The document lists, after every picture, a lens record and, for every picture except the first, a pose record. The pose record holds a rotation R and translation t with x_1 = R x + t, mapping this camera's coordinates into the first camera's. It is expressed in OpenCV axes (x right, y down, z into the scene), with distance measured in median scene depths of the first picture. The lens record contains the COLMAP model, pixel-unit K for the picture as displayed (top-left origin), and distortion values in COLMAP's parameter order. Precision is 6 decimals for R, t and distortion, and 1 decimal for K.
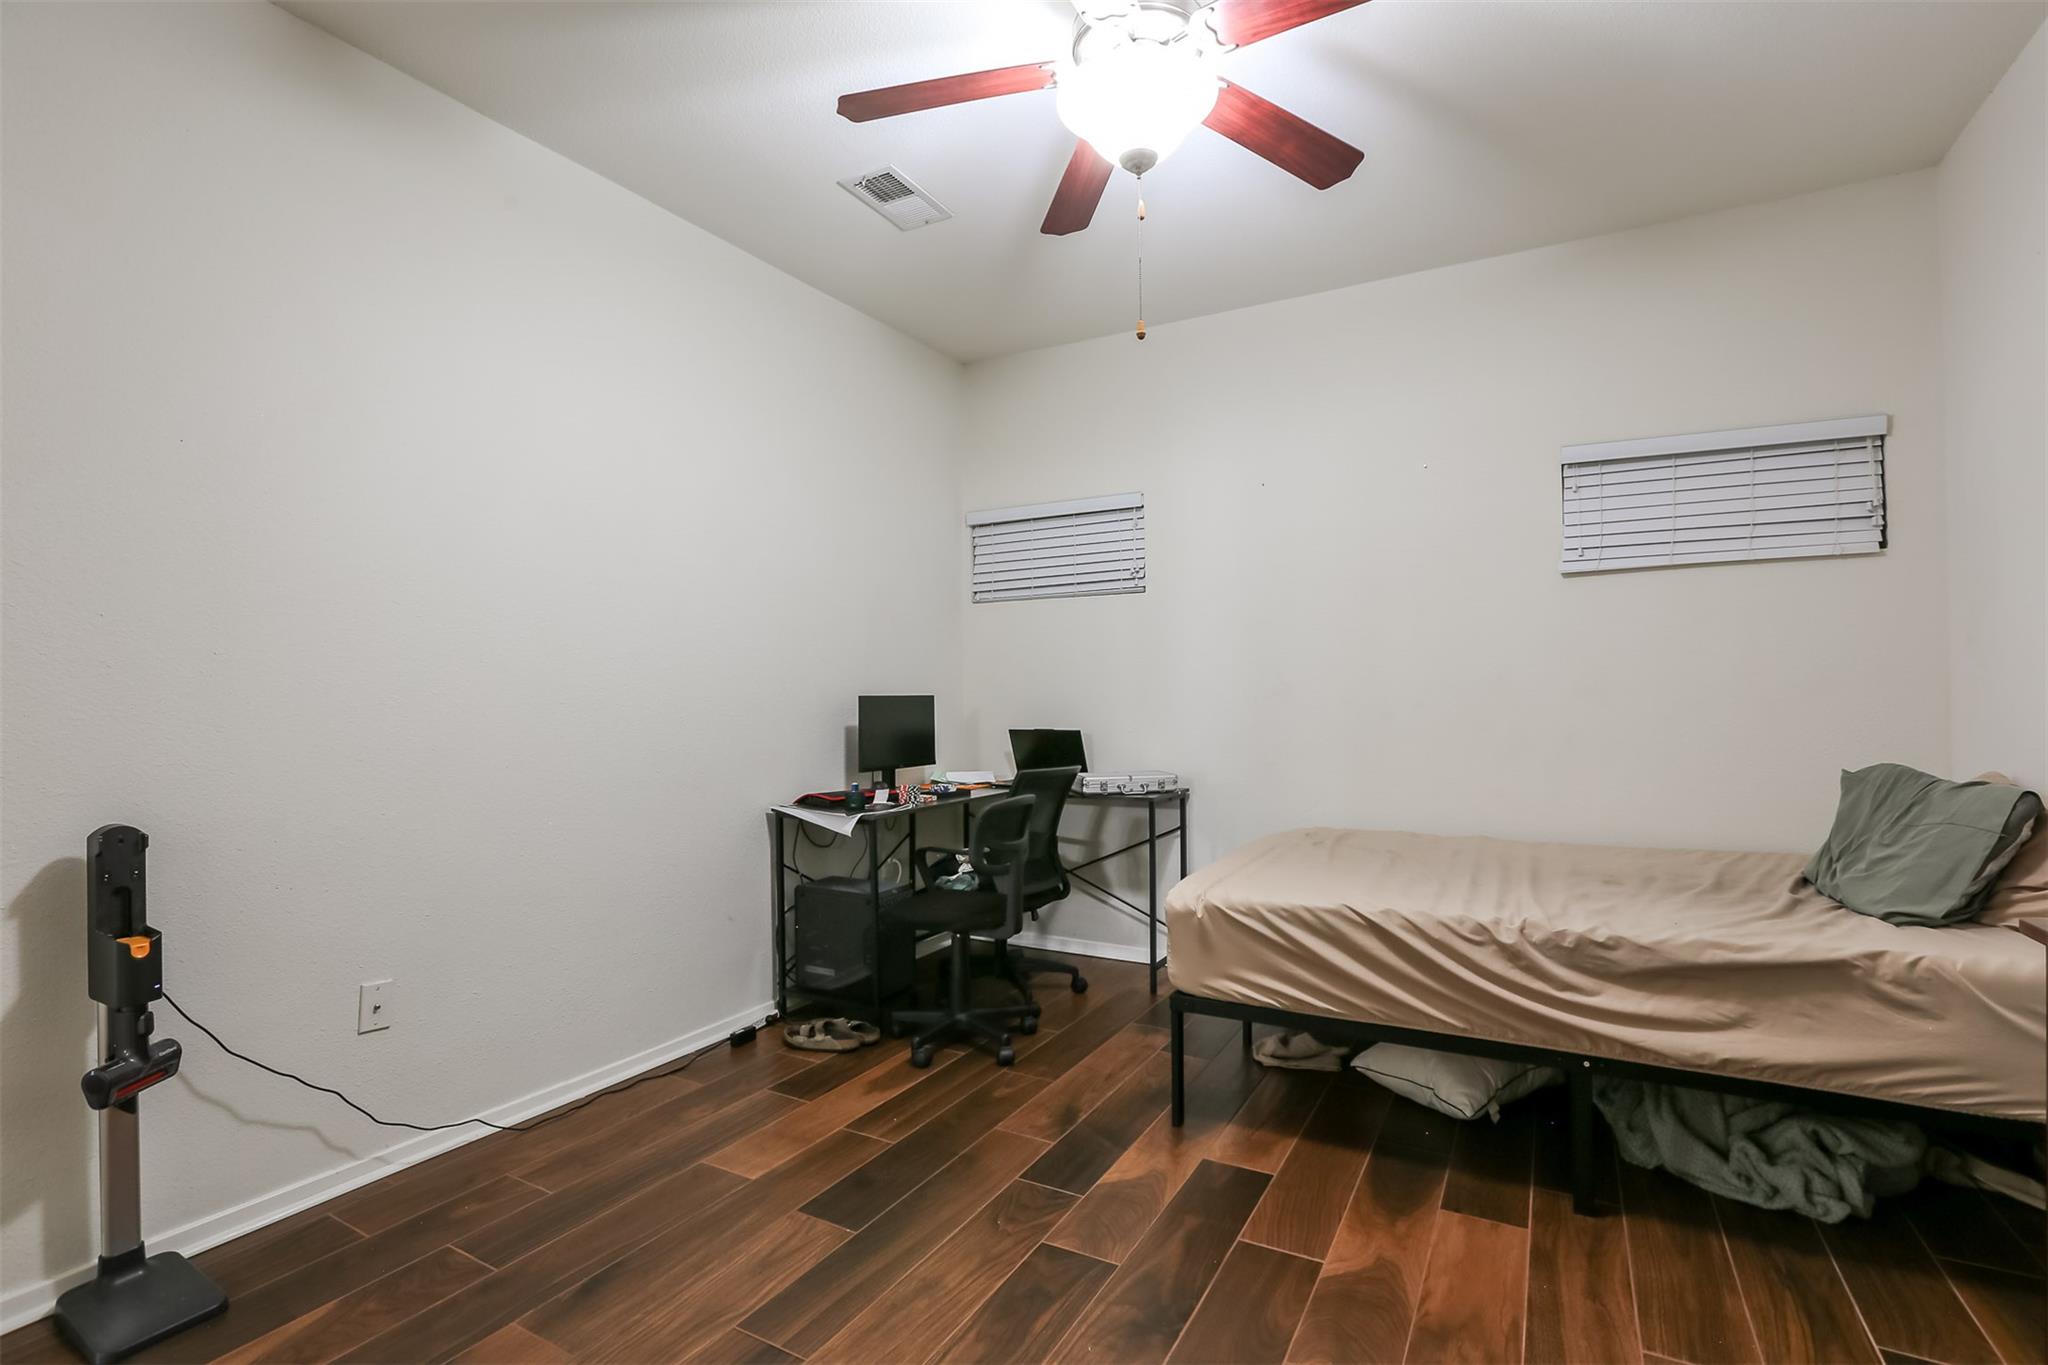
lens RADIAL K [[953.9, 0, 1029.3], [0, 953.9, 684.8], [0, 0, 1]] dist [-0.047440, 0.014540]
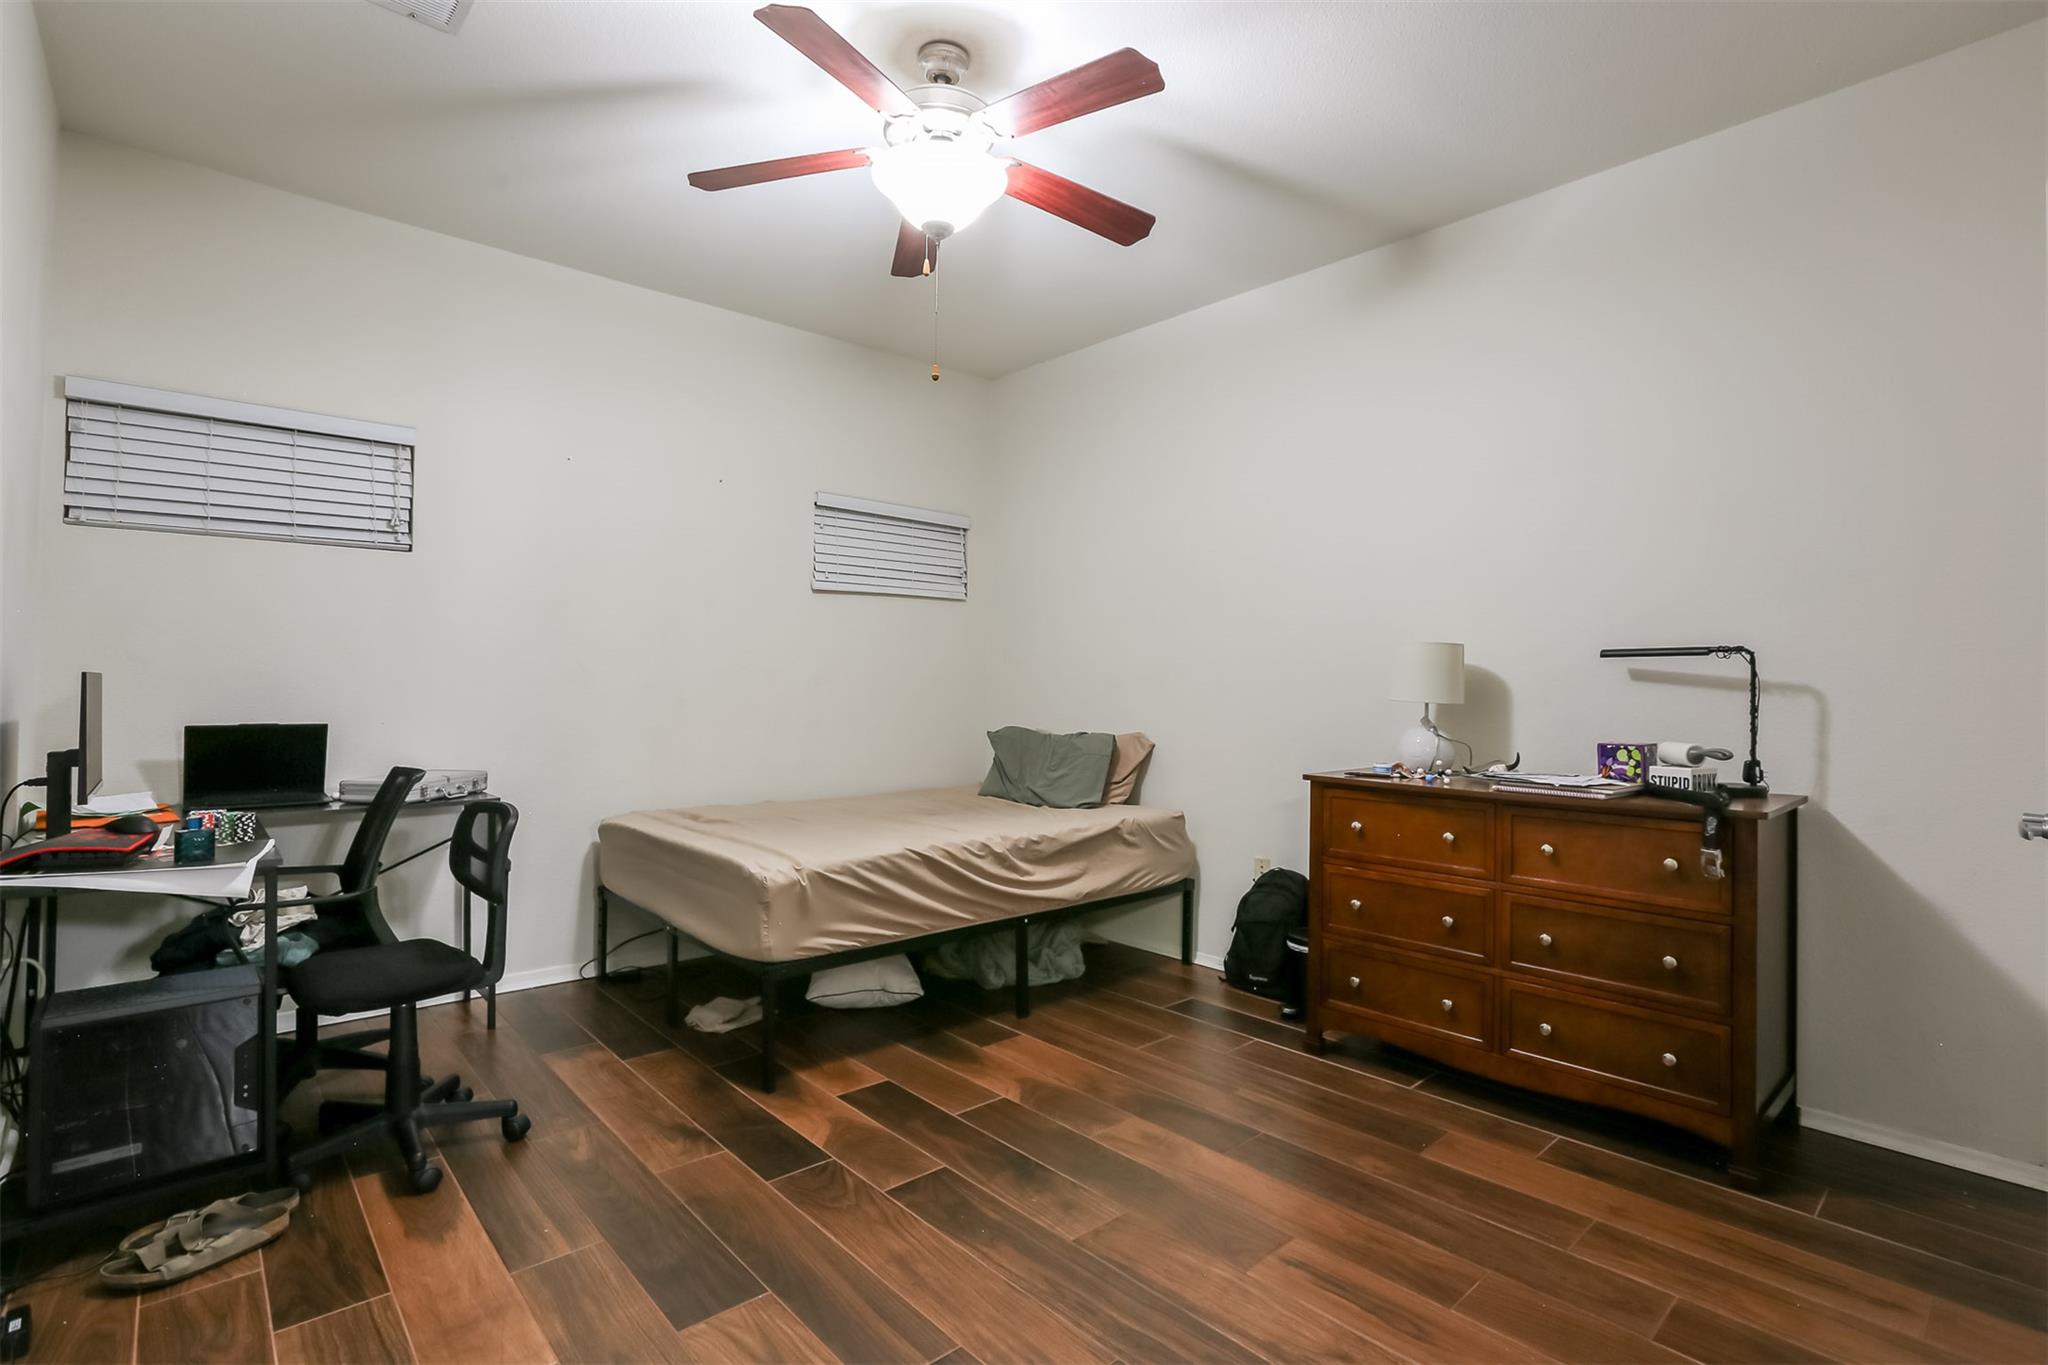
lens RADIAL K [[953.9, 0, 1033.9], [0, 953.9, 679.3], [0, 0, 1]] dist [-0.047440, 0.014540]
pose [[0.316822, 0.014786, 0.948370, -0.817423], [-0.018725, 0.999781, -0.009332, 0.014925], [-0.948300, -0.014801, 0.317029, 0.434169]]
